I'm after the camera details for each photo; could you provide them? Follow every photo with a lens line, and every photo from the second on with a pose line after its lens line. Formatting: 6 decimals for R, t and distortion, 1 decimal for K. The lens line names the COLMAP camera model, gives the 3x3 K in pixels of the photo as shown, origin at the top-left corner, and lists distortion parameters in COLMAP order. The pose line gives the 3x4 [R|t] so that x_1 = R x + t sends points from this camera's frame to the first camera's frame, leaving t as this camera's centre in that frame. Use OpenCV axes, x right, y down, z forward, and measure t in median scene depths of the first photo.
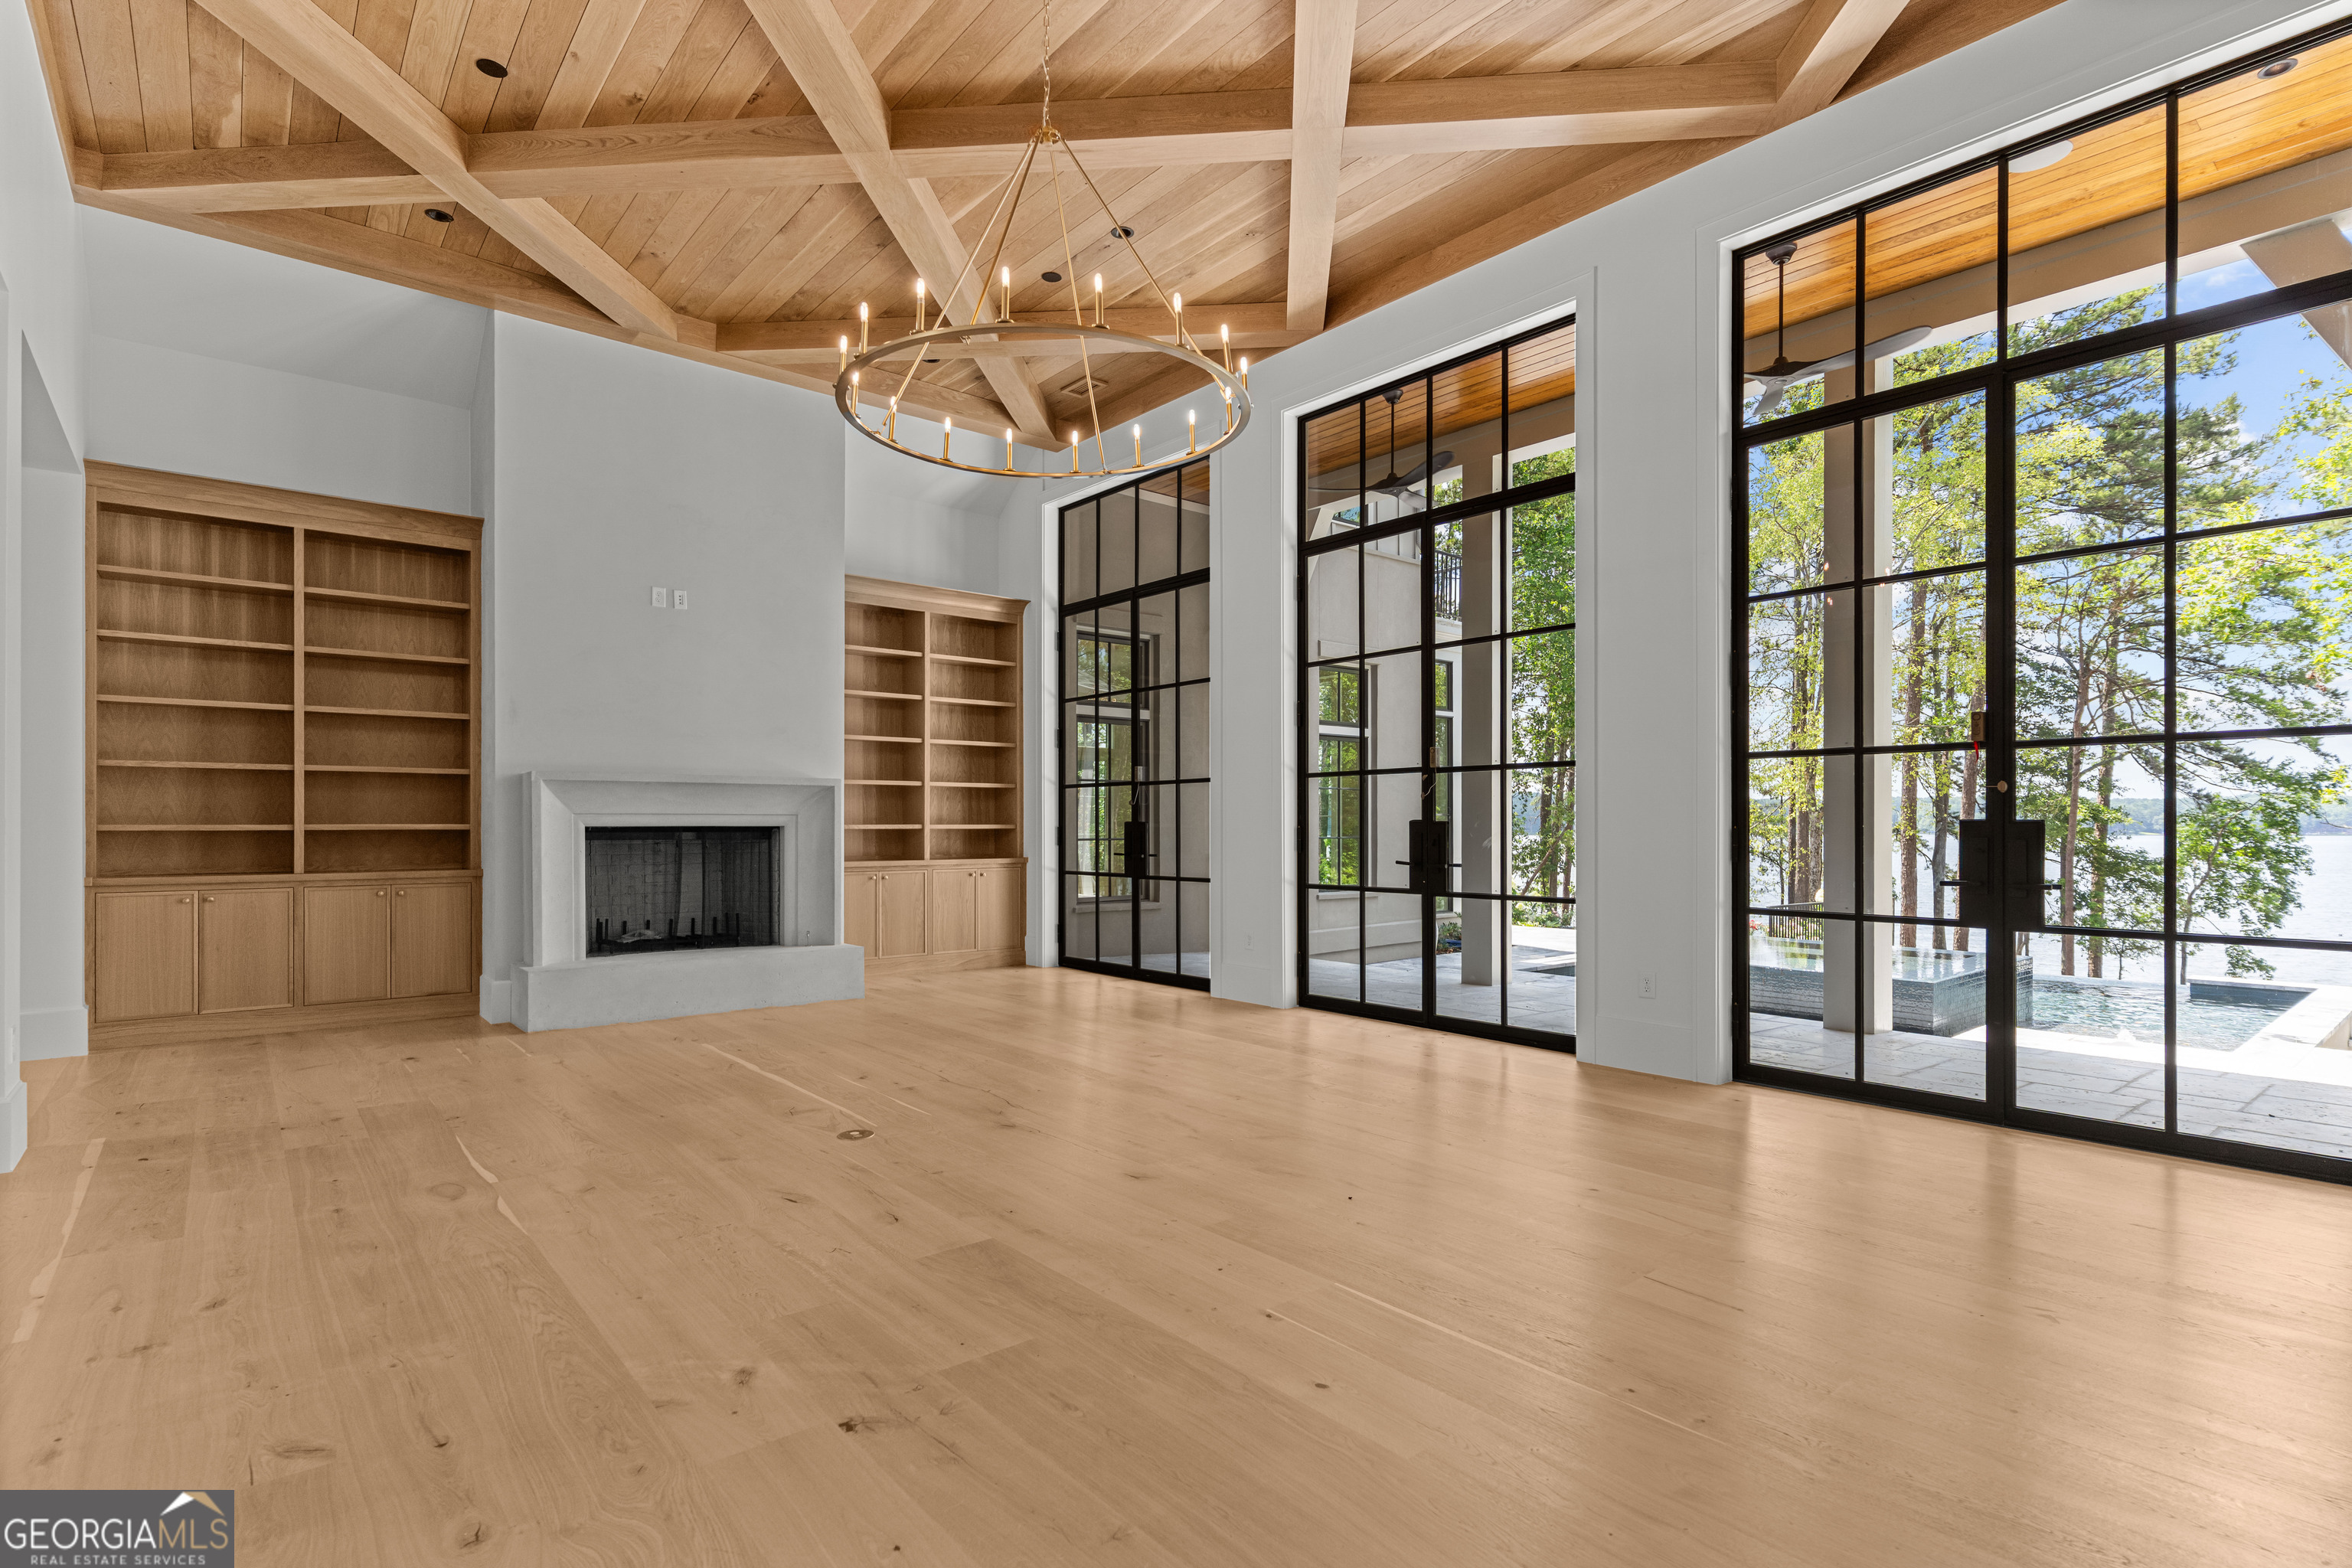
lens RADIAL K [[1127.3, 0, 1168.4], [0, 1127.3, 824.1], [0, 0, 1]] dist [0.000766, 0.000927]
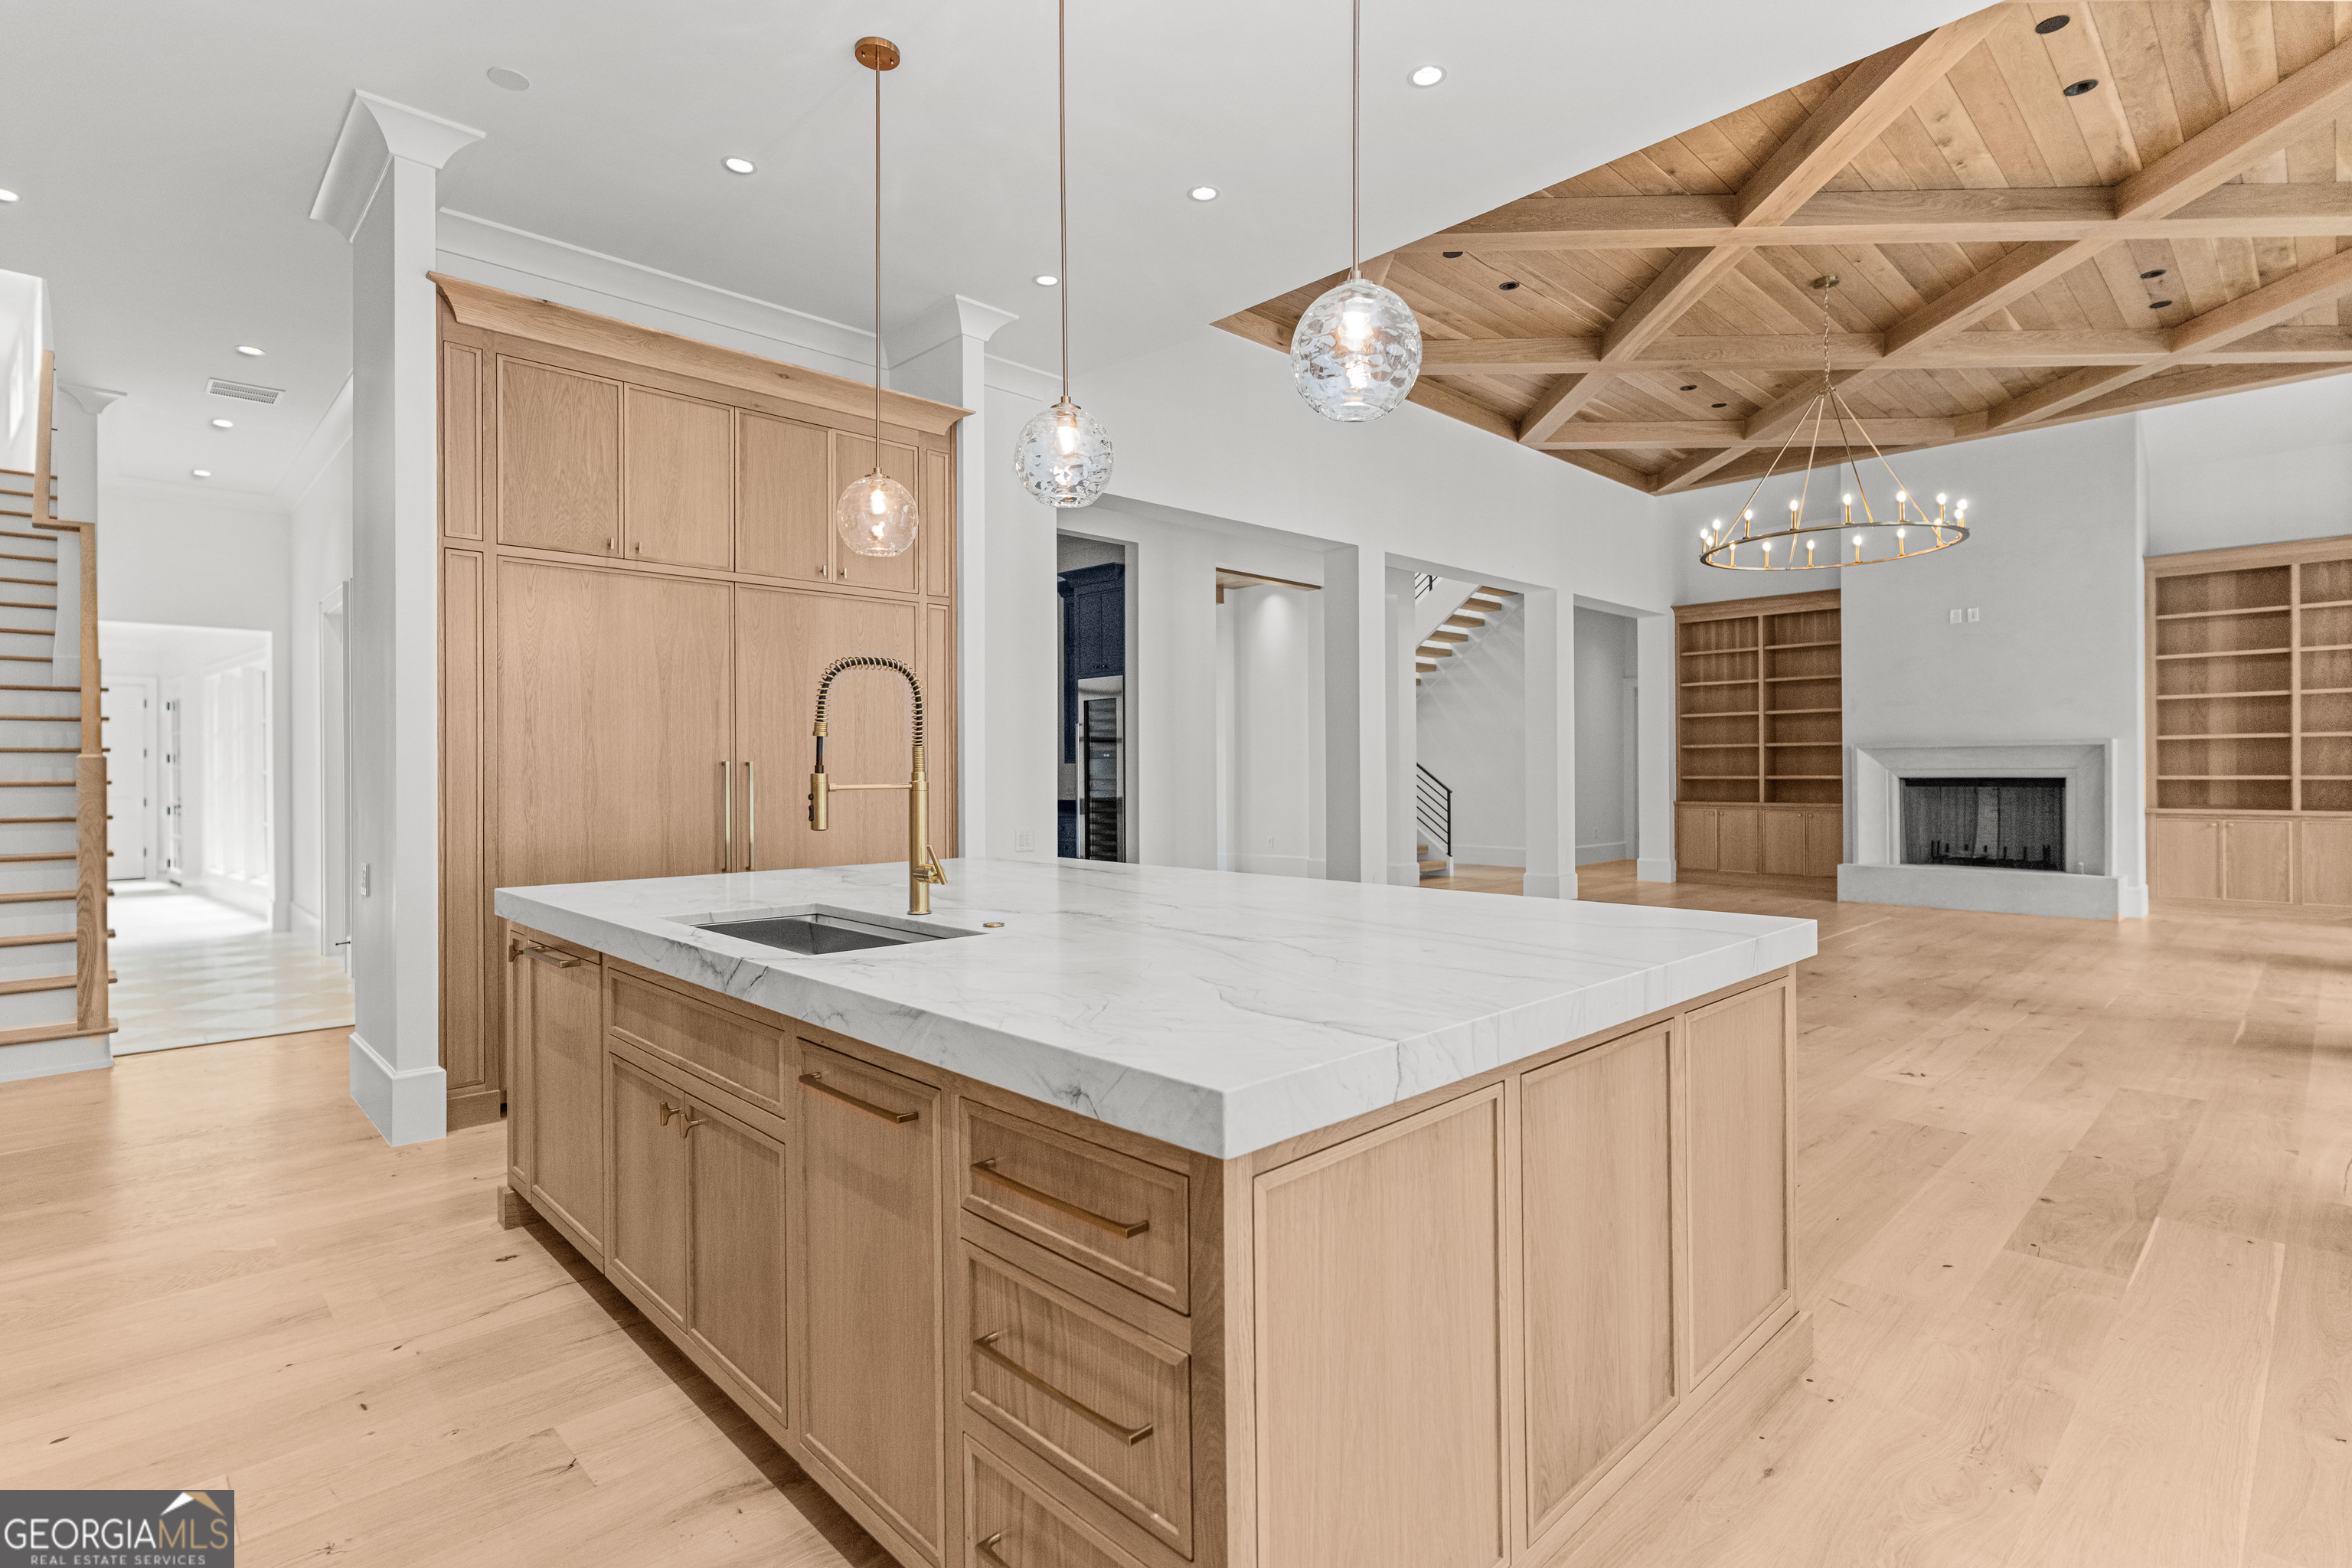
lens RADIAL K [[1127.3, 0, 1167.7], [0, 1127.3, 770.6], [0, 0, 1]] dist [0.000766, 0.000927]
pose [[0.075978, -0.004927, -0.997097, 0.984780], [0.002372, 0.999986, -0.004761, -0.001675], [0.997107, -0.002004, 0.075989, -0.108807]]
